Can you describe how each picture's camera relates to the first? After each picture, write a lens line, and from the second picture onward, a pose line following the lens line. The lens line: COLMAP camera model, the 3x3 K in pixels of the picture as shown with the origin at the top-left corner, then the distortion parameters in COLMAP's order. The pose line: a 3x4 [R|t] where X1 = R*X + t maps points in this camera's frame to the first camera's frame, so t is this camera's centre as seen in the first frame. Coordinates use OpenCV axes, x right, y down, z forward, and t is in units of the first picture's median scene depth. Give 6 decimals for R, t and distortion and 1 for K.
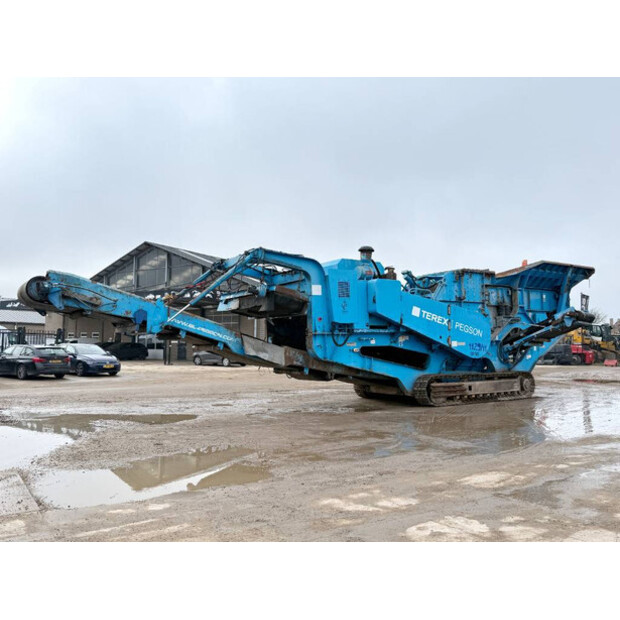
lens RADIAL K [[519.6, 0, 307.8], [0, 519.6, 307.2], [0, 0, 1]] dist [0.057584, -0.050031]
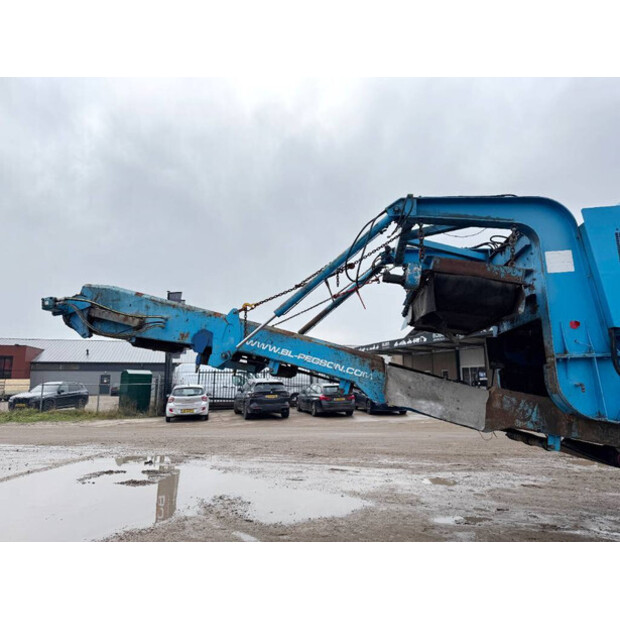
lens RADIAL K [[430.9, 0, 307.8], [0, 430.9, 306.4], [0, 0, 1]] dist [0.053241, -0.061080]
pose [[0.754346, -0.125014, -0.644464, 0.093297], [0.060797, 0.990785, -0.121030, 0.039256], [0.653656, 0.052117, 0.754995, 0.577215]]
